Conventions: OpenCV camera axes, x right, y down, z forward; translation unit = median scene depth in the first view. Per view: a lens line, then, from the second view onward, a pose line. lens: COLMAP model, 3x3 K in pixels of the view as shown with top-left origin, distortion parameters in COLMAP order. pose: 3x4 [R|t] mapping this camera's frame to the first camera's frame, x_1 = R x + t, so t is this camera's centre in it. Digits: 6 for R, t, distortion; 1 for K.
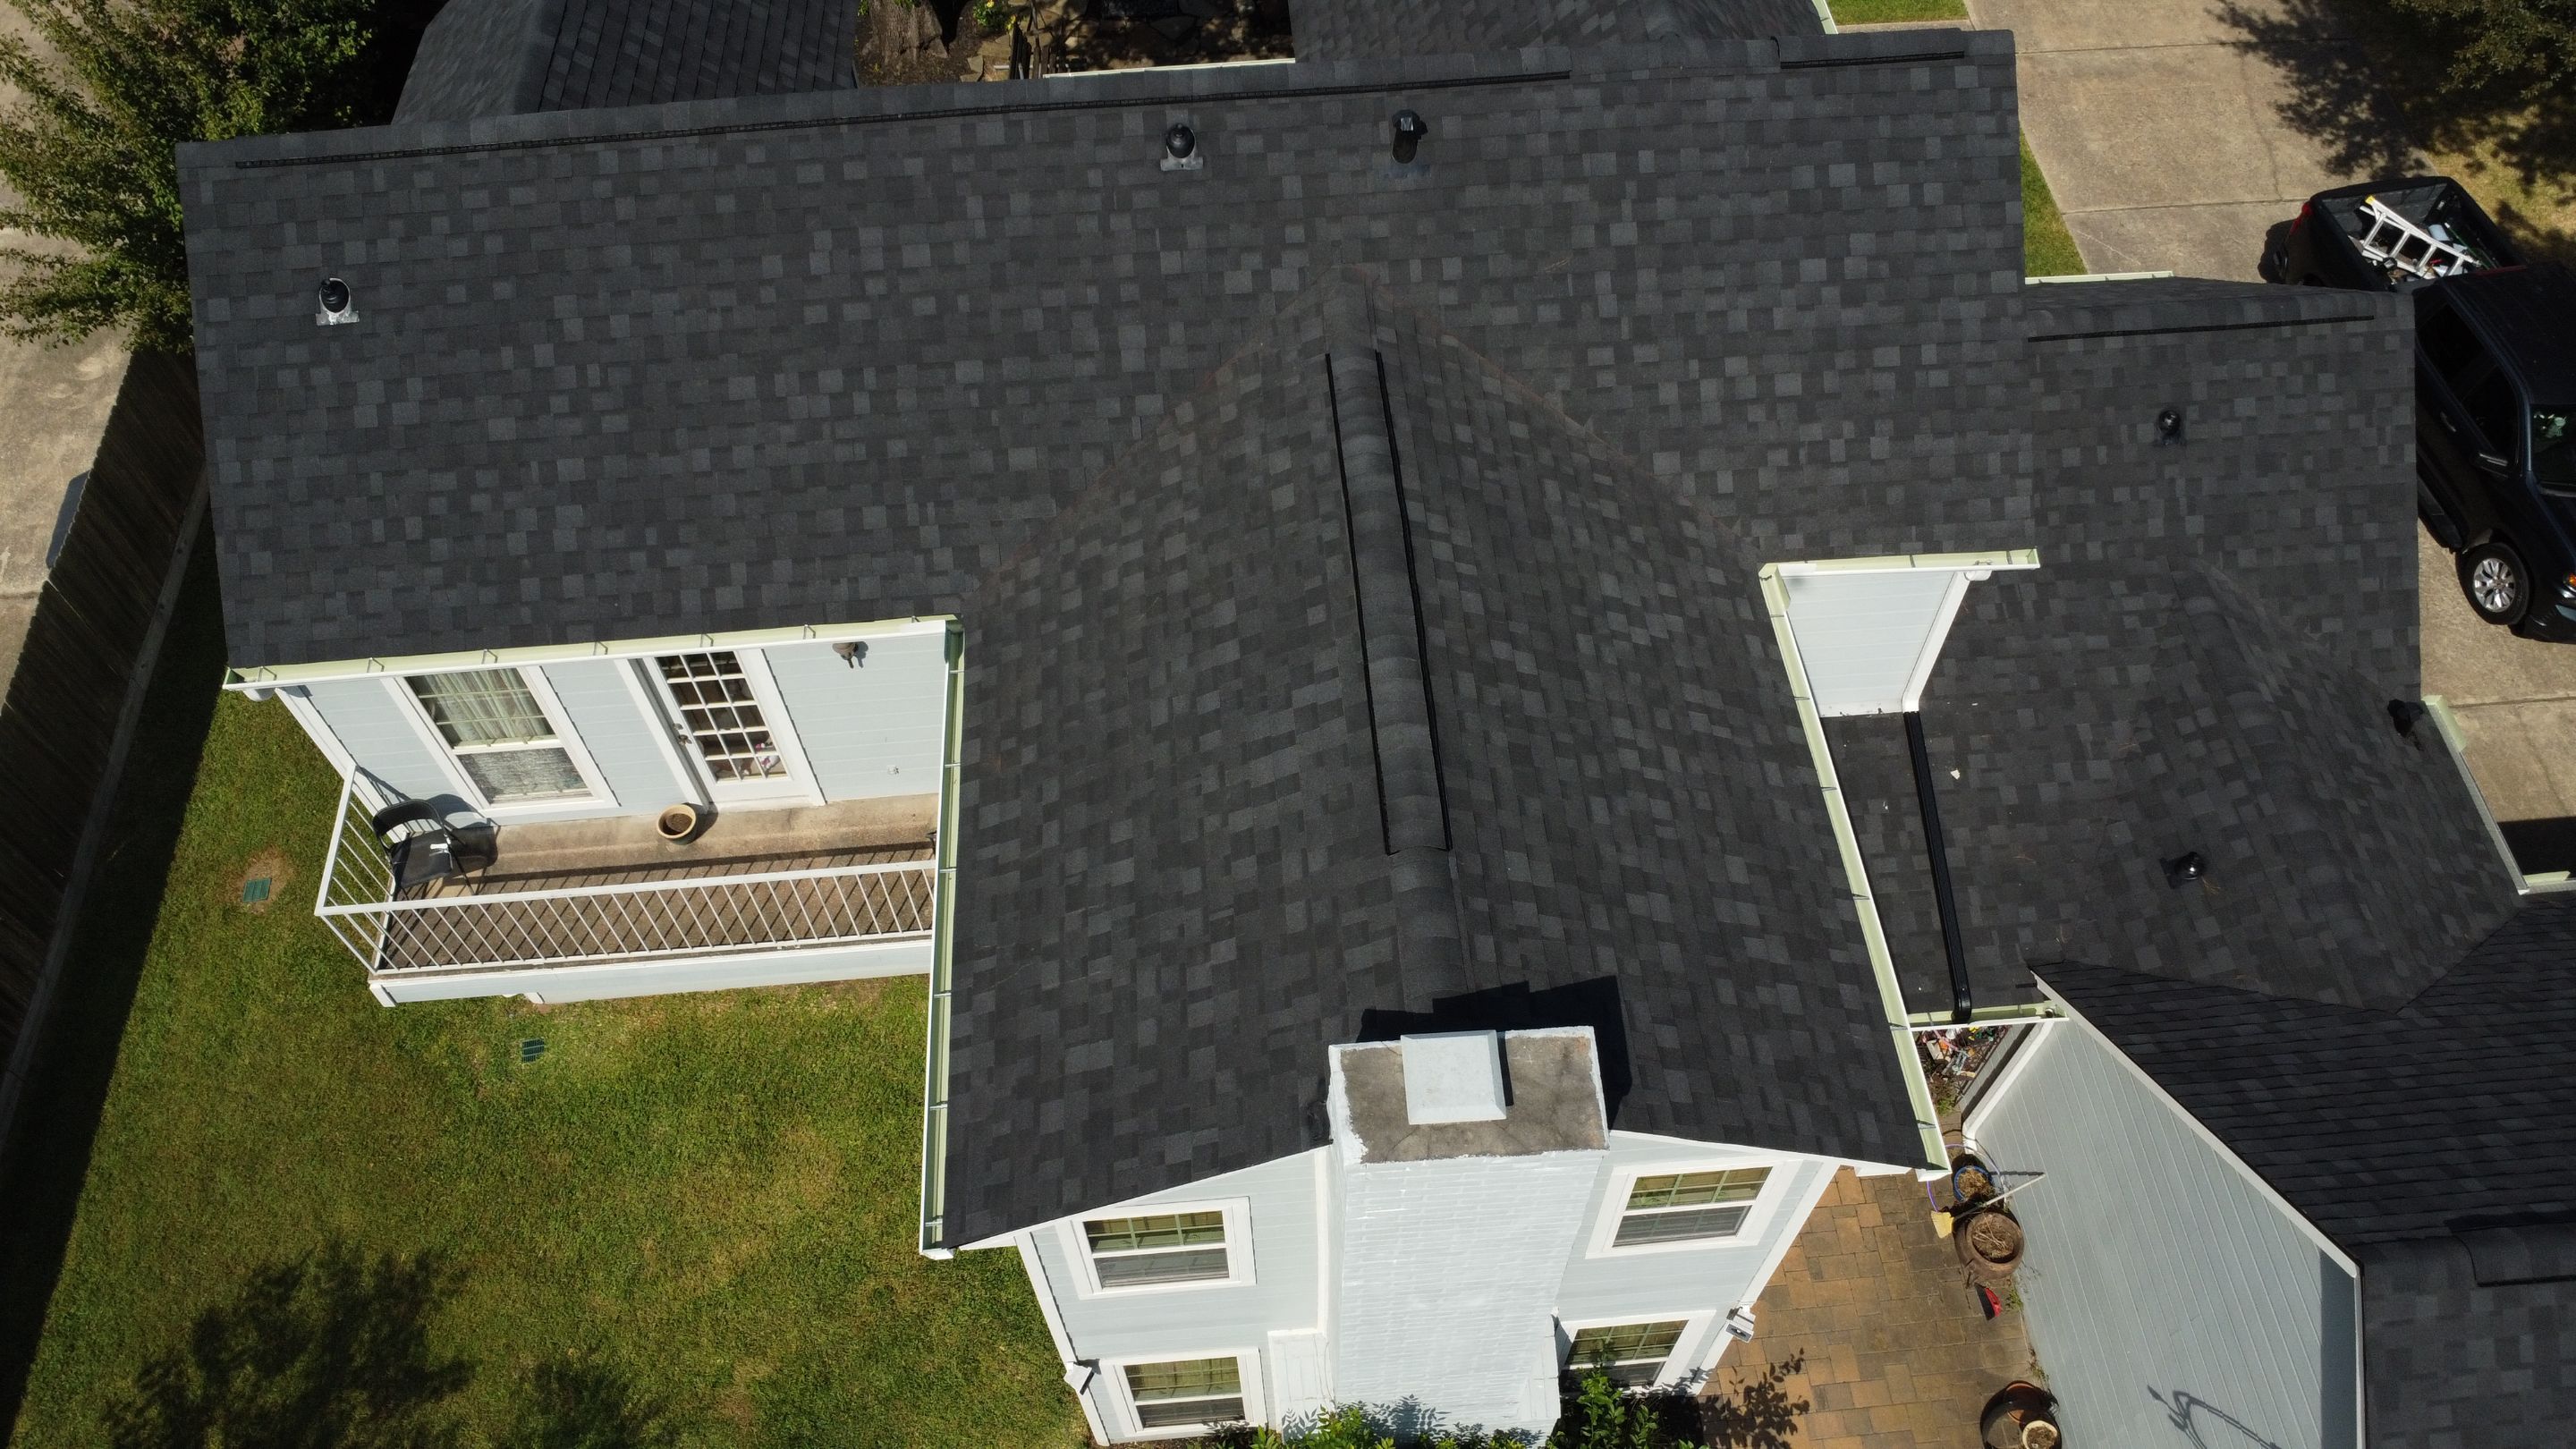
lens RADIAL K [[1869.9, 0, 1287.1], [0, 1869.9, 706.5], [0, 0, 1]] dist [-0.021435, -0.017630]
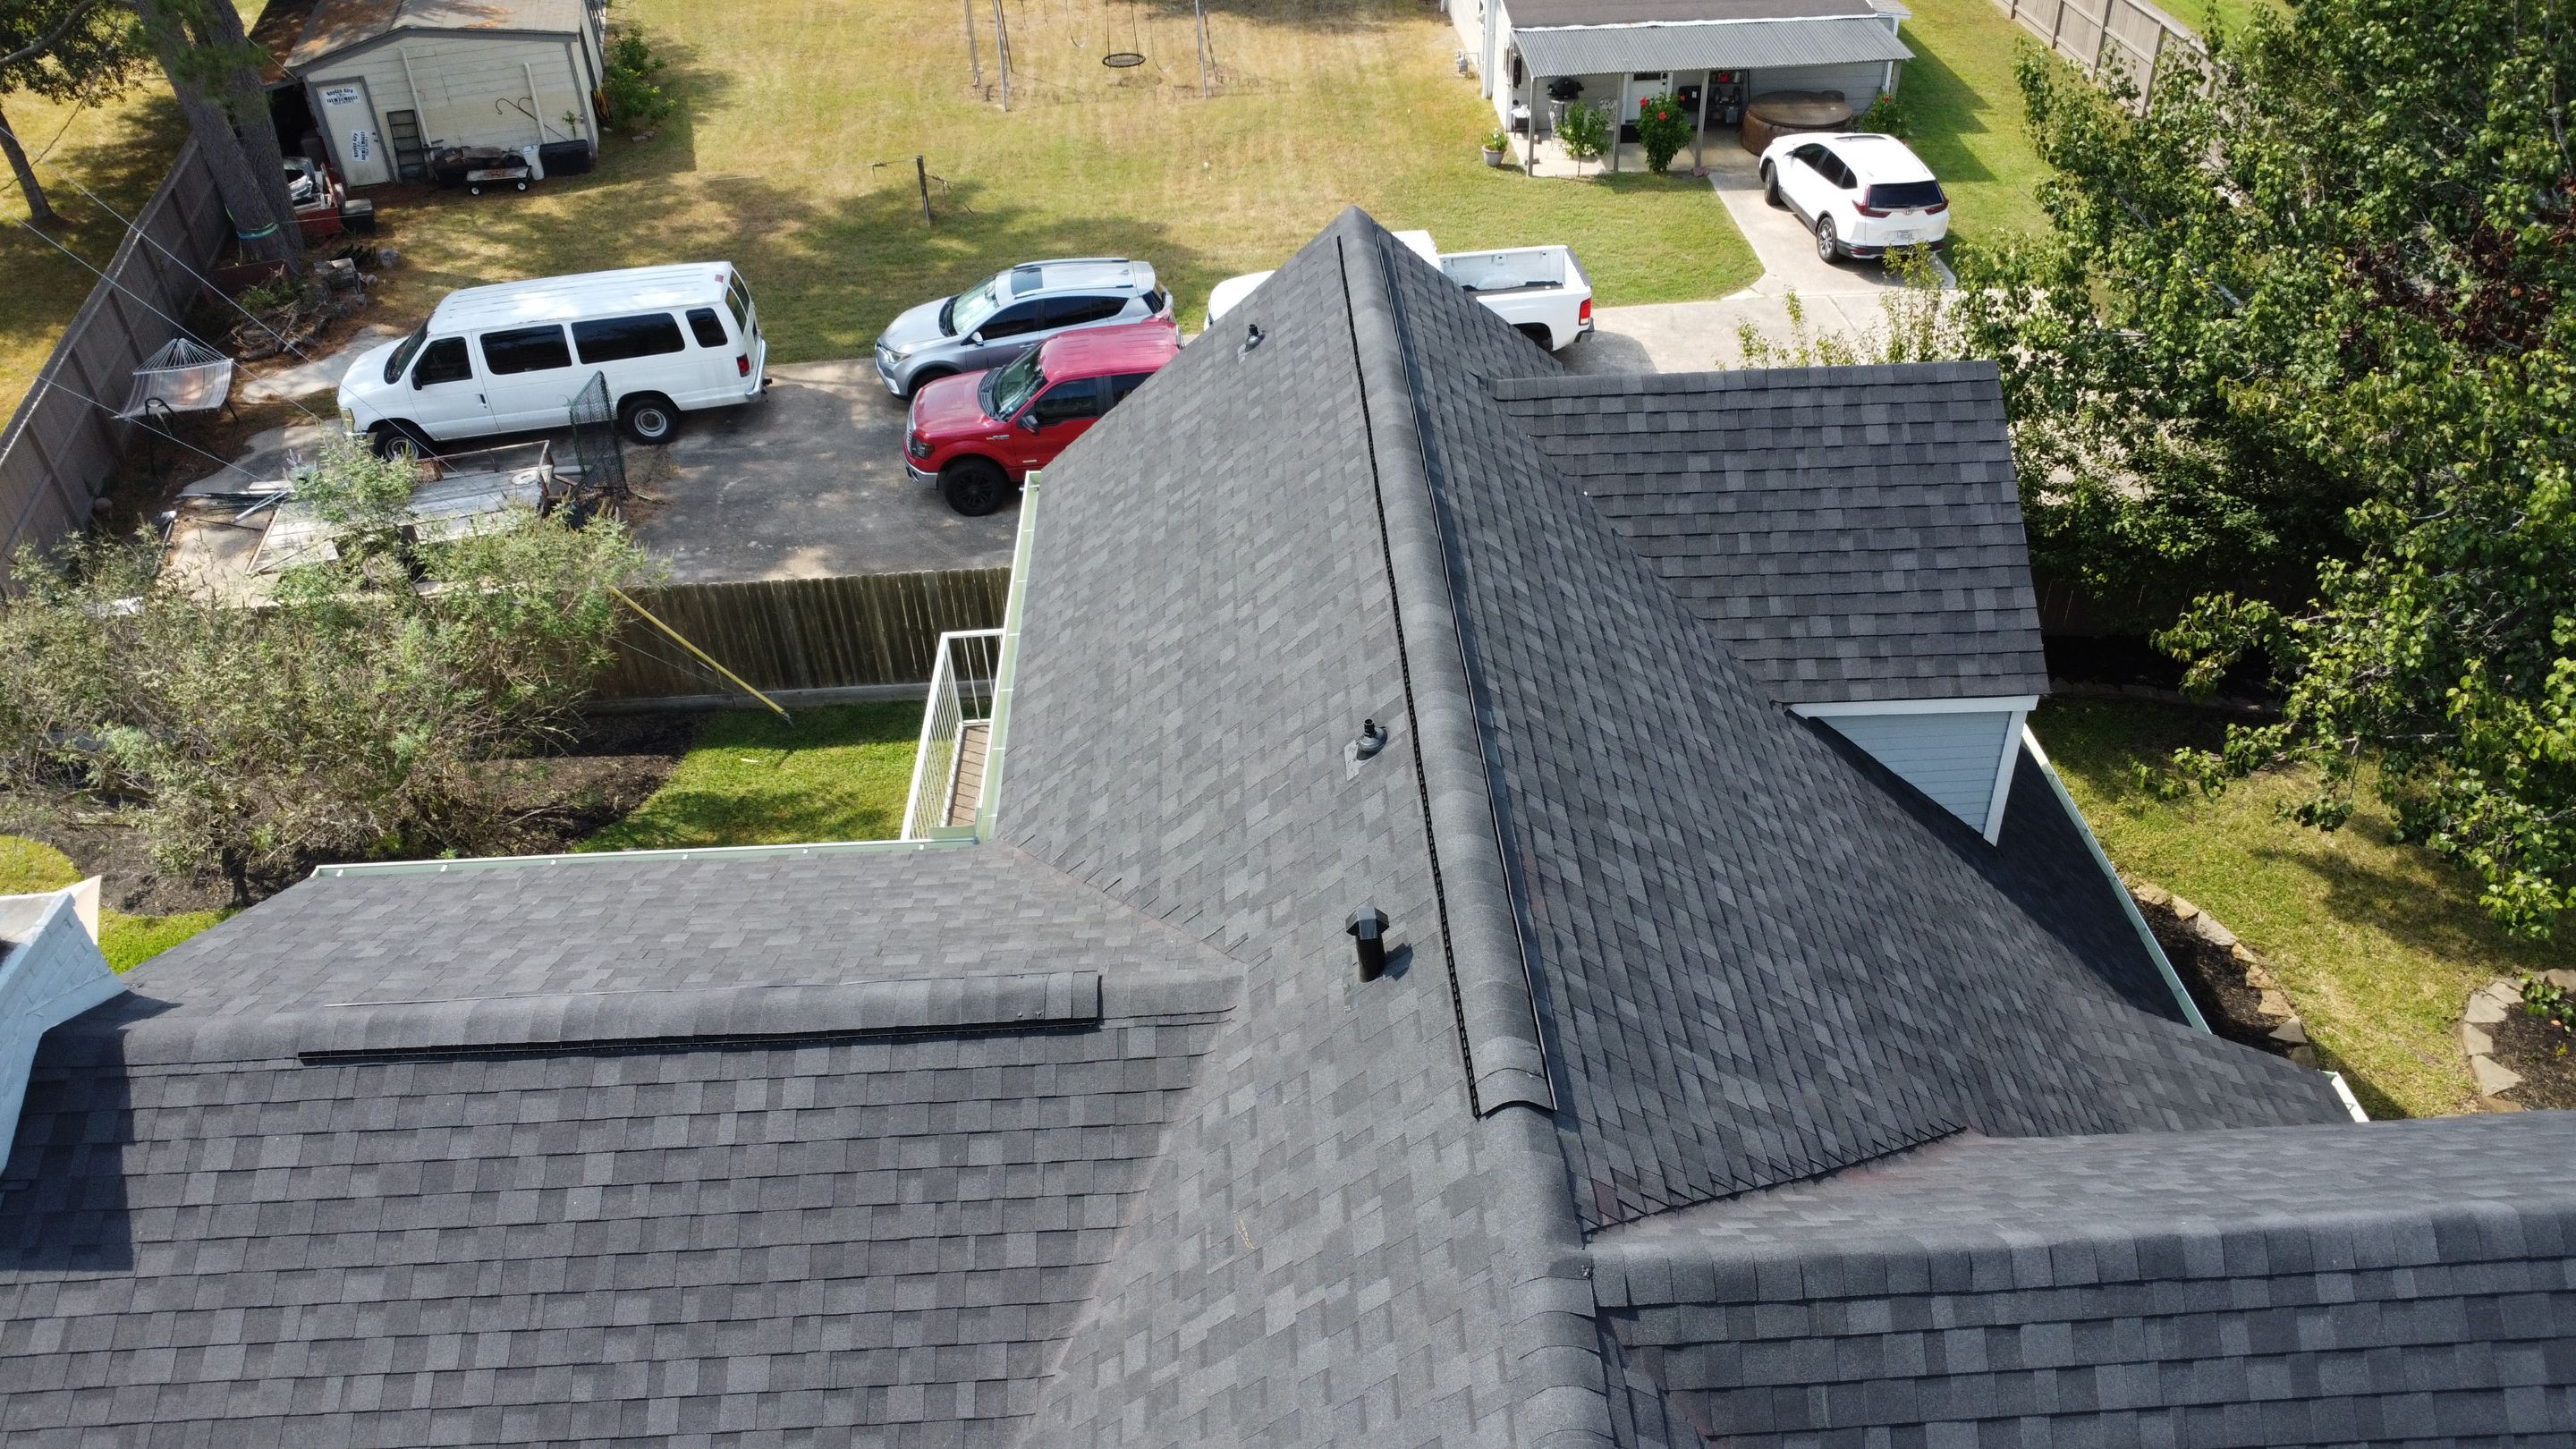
lens RADIAL K [[1869.9, 0, 1288.2], [0, 1869.9, 710.1], [0, 0, 1]] dist [-0.021435, -0.017630]
pose [[-0.038881, 0.602777, -0.796962, 0.529250], [-0.797185, 0.462170, 0.388452, -0.565366], [0.602482, 0.650430, 0.462555, 0.608579]]
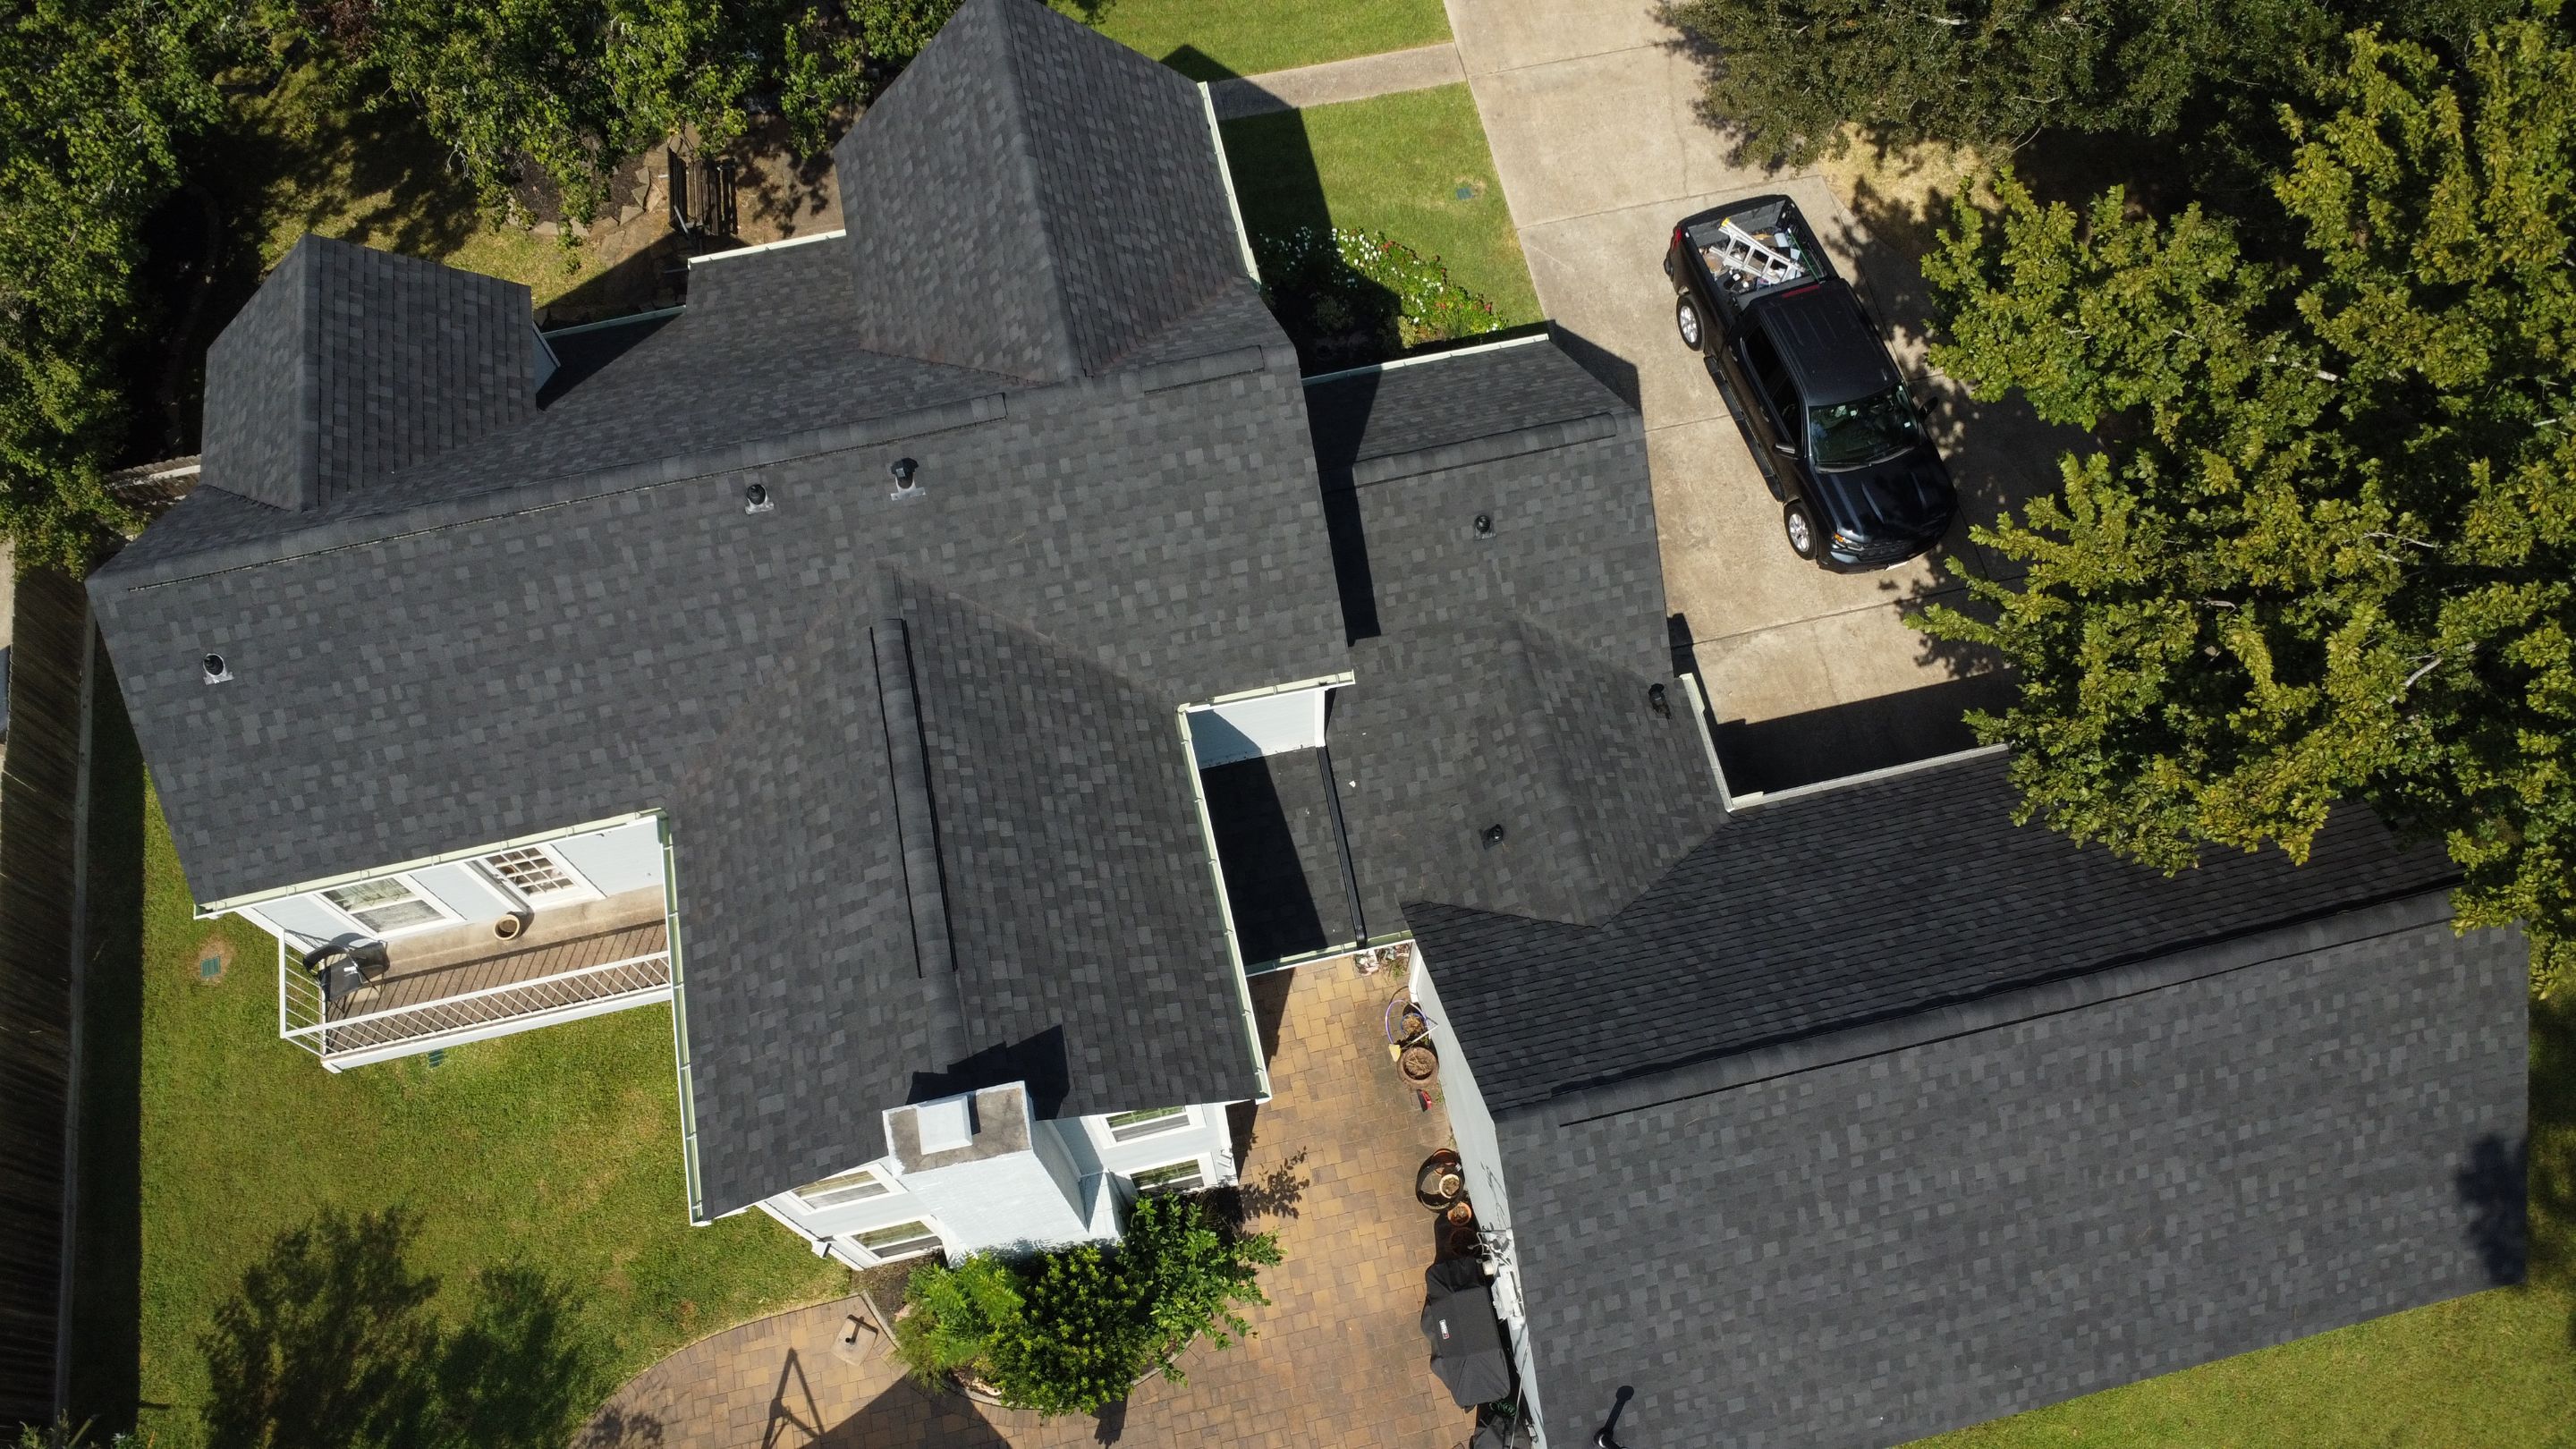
lens RADIAL K [[1869.9, 0, 1283.8], [0, 1869.9, 710.9], [0, 0, 1]] dist [-0.021435, -0.017630]
pose [[0.990002, -0.125855, 0.063696, 0.245893], [0.112563, 0.977027, 0.180965, -0.350590], [-0.085008, -0.171986, 0.981425, -0.555096]]
